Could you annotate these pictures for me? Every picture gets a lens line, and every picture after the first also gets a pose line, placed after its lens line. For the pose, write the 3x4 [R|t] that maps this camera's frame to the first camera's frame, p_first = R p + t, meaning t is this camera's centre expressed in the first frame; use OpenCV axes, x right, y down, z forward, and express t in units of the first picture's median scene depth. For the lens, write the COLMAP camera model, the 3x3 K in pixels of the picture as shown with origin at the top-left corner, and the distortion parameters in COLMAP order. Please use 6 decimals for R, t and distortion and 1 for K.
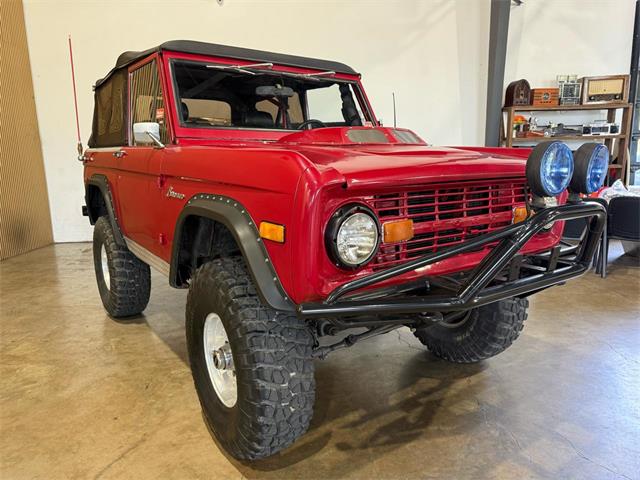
lens RADIAL K [[464.4, 0, 322.1], [0, 464.4, 241.4], [0, 0, 1]] dist [0.013823, -0.025783]
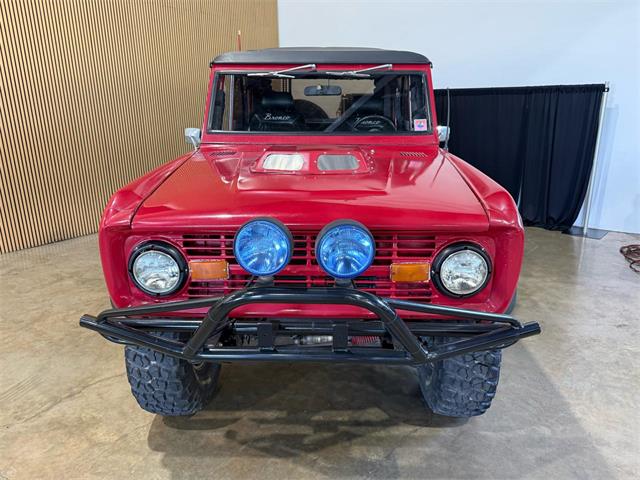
lens RADIAL K [[464.4, 0, 317.8], [0, 464.4, 238.9], [0, 0, 1]] dist [0.013823, -0.025783]
pose [[0.791653, 0.180525, -0.583692, 0.641917], [-0.110951, 0.981944, 0.153216, -0.187181], [0.600812, -0.056532, 0.797389, 0.194028]]
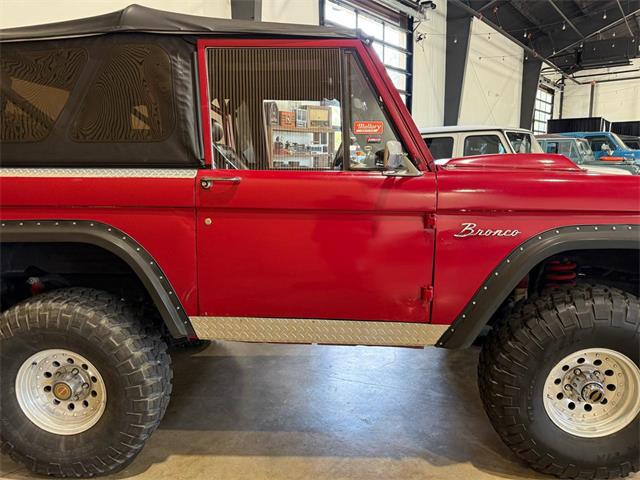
lens RADIAL K [[464.4, 0, 325.4], [0, 464.4, 245.1], [0, 0, 1]] dist [0.013823, -0.025783]
pose [[0.615303, -0.133508, 0.776903, -0.997640], [0.145624, 0.987842, 0.054424, -0.144328], [-0.774723, 0.079648, 0.627264, 0.626780]]
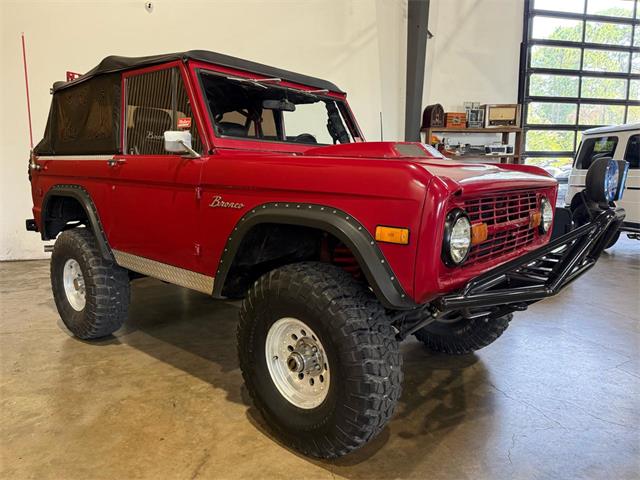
lens RADIAL K [[464.4, 0, 319.7], [0, 464.4, 237.5], [0, 0, 1]] dist [0.013823, -0.025783]
pose [[0.969359, -0.020429, 0.244799, -0.324663], [0.029759, 0.998962, -0.034474, 0.010832], [-0.243841, 0.040703, 0.968961, -0.014057]]
